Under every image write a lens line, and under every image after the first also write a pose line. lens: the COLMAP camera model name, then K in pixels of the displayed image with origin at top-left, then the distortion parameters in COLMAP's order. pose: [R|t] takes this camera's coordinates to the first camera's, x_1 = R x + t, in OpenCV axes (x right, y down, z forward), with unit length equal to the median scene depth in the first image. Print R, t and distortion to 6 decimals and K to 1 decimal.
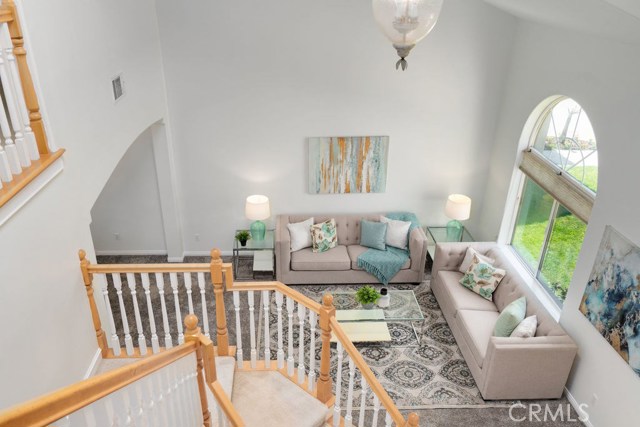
lens RADIAL K [[490.3, 0, 300.1], [0, 490.3, 211.3], [0, 0, 1]] dist [0.005042, 0.005260]
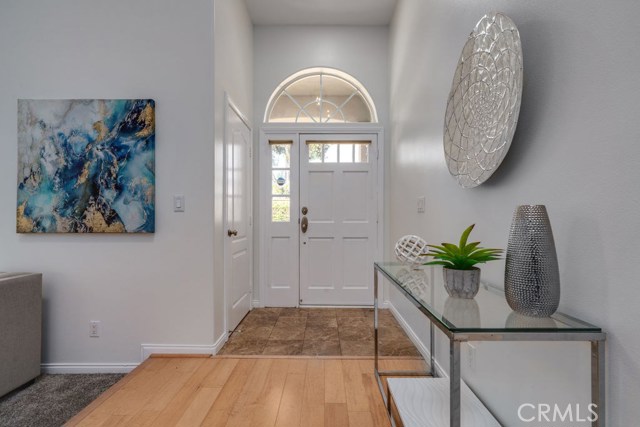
lens RADIAL K [[298.2, 0, 324.8], [0, 298.2, 215.1], [0, 0, 1]] dist [-0.001946, -0.000167]
pose [[0.032444, -0.004527, 0.999463, 0.127741], [0.444565, 0.895687, -0.010374, 0.304624], [-0.895159, 0.444663, 0.031072, 0.472357]]
